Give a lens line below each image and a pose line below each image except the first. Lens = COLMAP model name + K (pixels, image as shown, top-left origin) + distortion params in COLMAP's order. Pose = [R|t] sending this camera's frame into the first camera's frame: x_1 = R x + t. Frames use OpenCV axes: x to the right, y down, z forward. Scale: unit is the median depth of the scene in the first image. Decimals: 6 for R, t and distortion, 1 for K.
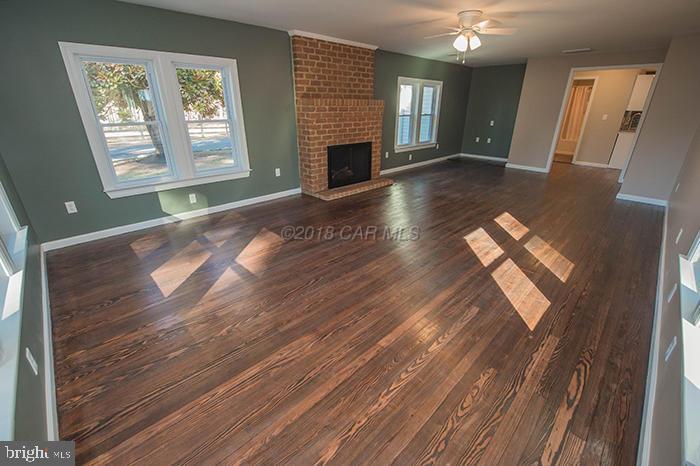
lens RADIAL K [[296.3, 0, 355.3], [0, 296.3, 226.5], [0, 0, 1]] dist [-0.003160, -0.000666]
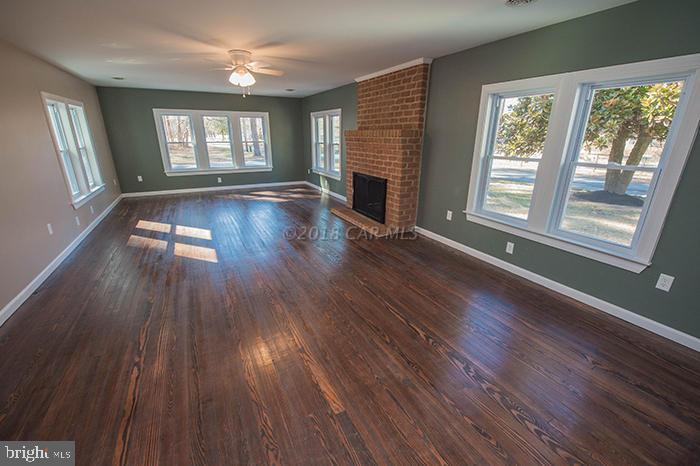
lens RADIAL K [[296.3, 0, 349.7], [0, 296.3, 232.8], [0, 0, 1]] dist [-0.003160, -0.000666]
pose [[-0.294016, 0.291241, -0.910348, 1.003182], [-0.373843, 0.841528, 0.389965, -0.508559], [0.879657, 0.454983, -0.138544, 1.250229]]
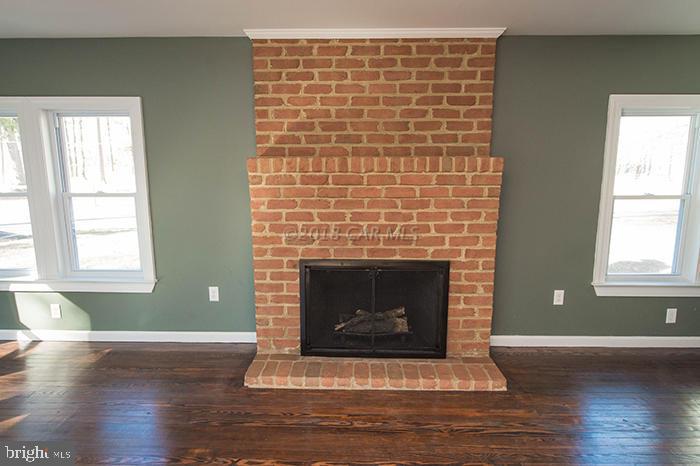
lens RADIAL K [[388.4, 0, 364.2], [0, 388.4, 229.4], [0, 0, 1]] dist [0.007460, 0.001009]
pose [[0.692726, 0.108054, -0.713060, 0.373934], [-0.270676, 0.955389, -0.118182, -0.272234], [0.668480, 0.274876, 0.691070, 0.659319]]
